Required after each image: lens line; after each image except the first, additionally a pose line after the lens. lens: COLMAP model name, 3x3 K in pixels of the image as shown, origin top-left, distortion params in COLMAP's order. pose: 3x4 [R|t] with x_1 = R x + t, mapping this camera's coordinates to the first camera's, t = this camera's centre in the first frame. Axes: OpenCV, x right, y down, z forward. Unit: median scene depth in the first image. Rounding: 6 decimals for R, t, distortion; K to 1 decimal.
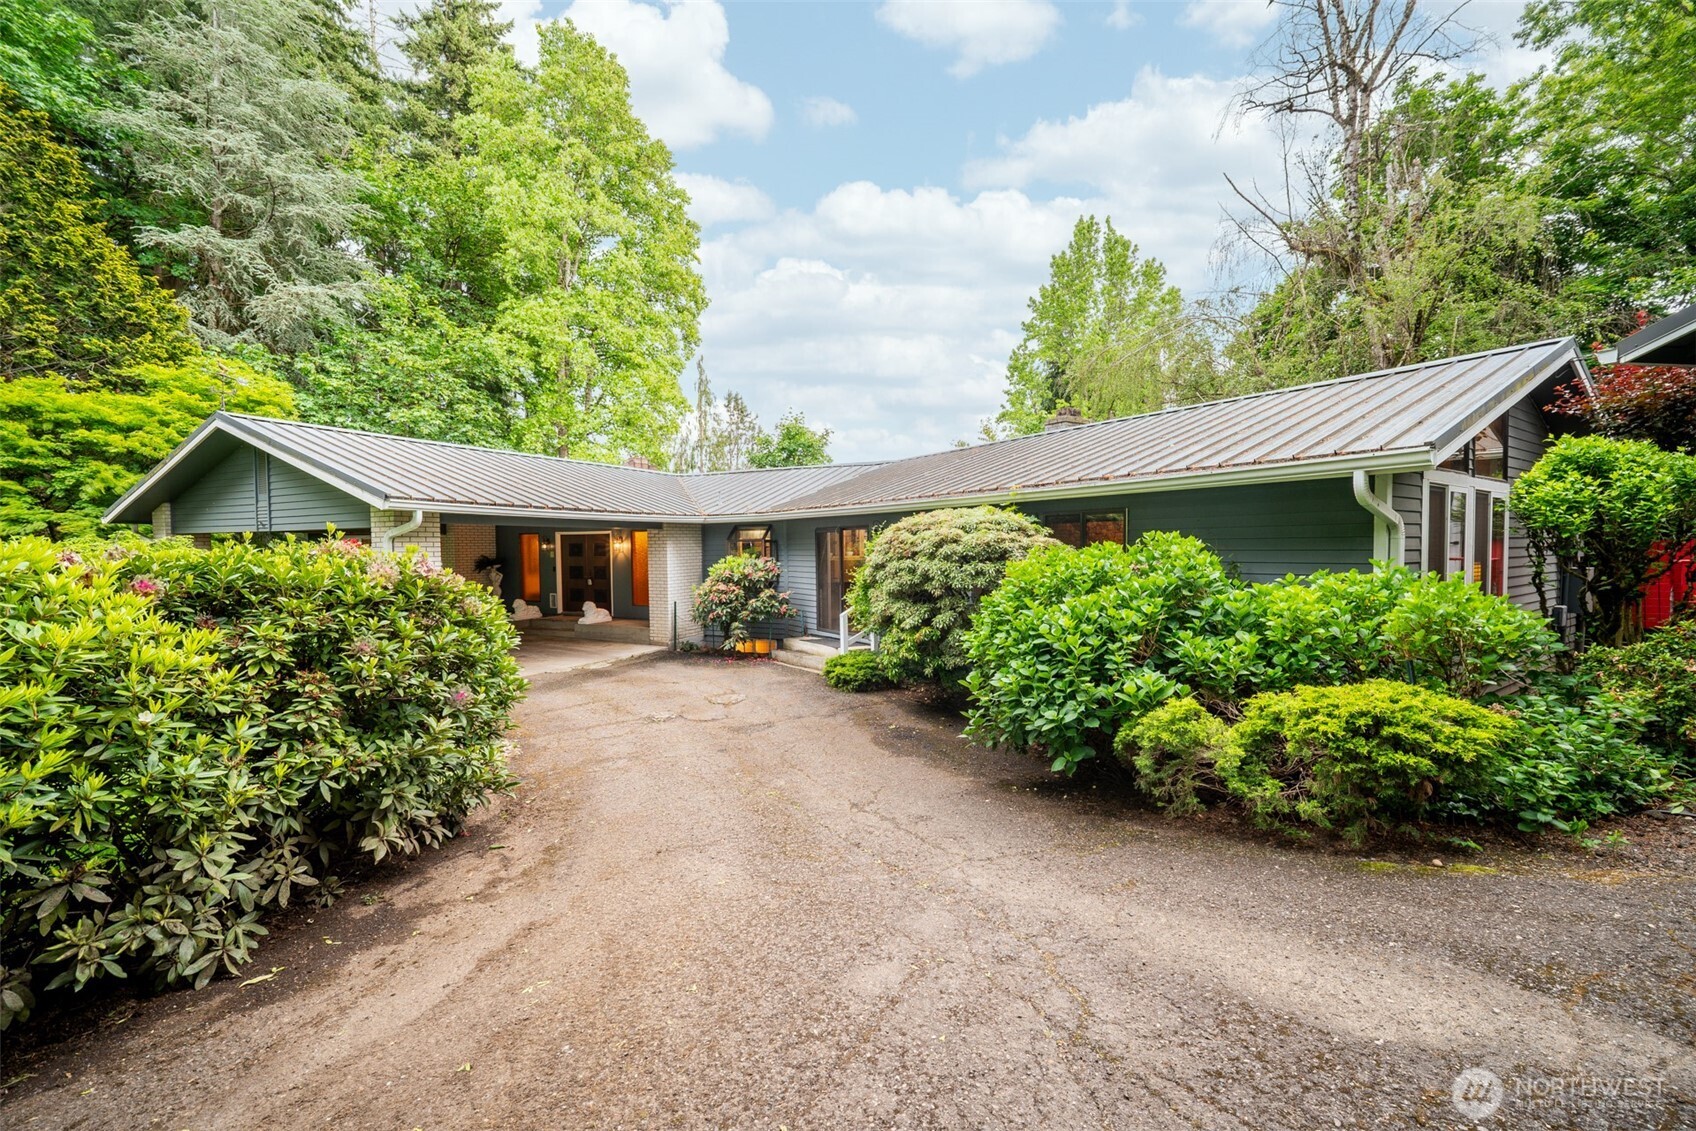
lens RADIAL K [[687.9, 0, 851.7], [0, 687.9, 562.8], [0, 0, 1]] dist [0.000676, 0.000012]
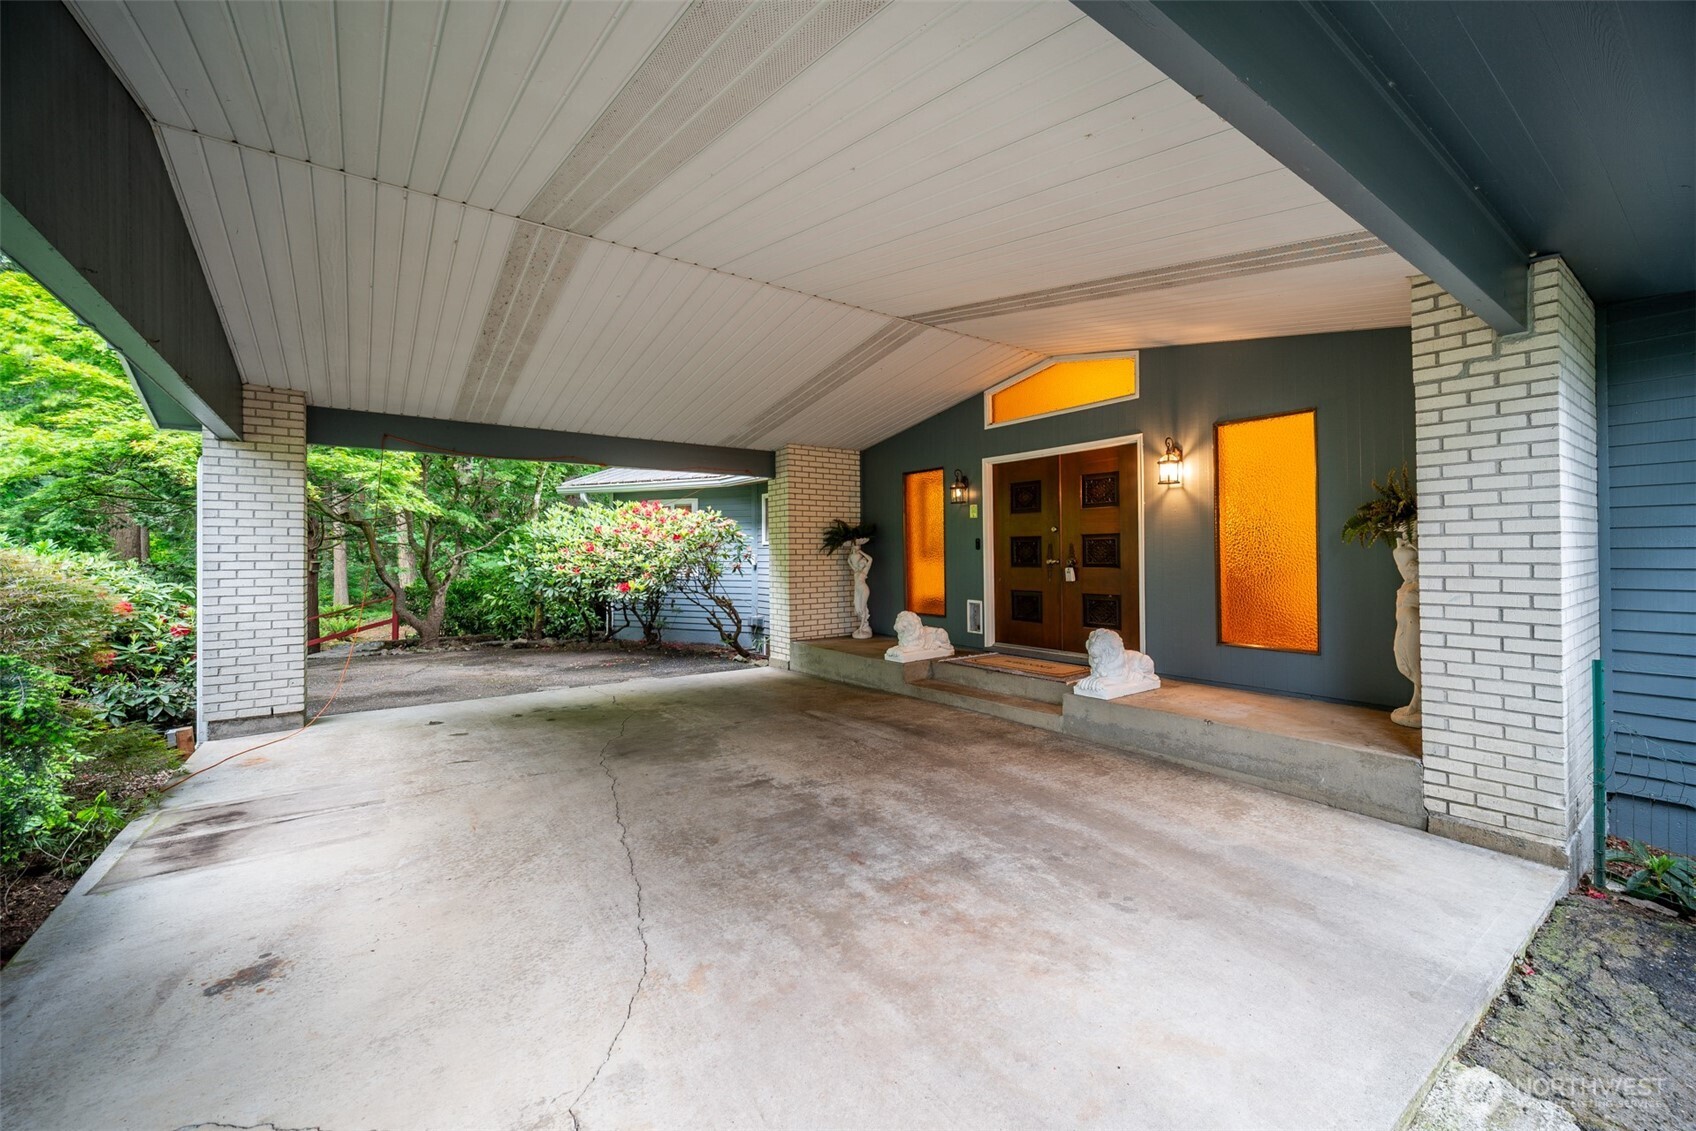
lens RADIAL K [[687.9, 0, 848.5], [0, 687.9, 559.5], [0, 0, 1]] dist [0.000676, 0.000012]
pose [[0.877851, 0.004031, -0.478917, -0.299968], [-0.012442, 0.999819, -0.014390, 0.026156], [0.478772, 0.018591, 0.877743, 0.586711]]
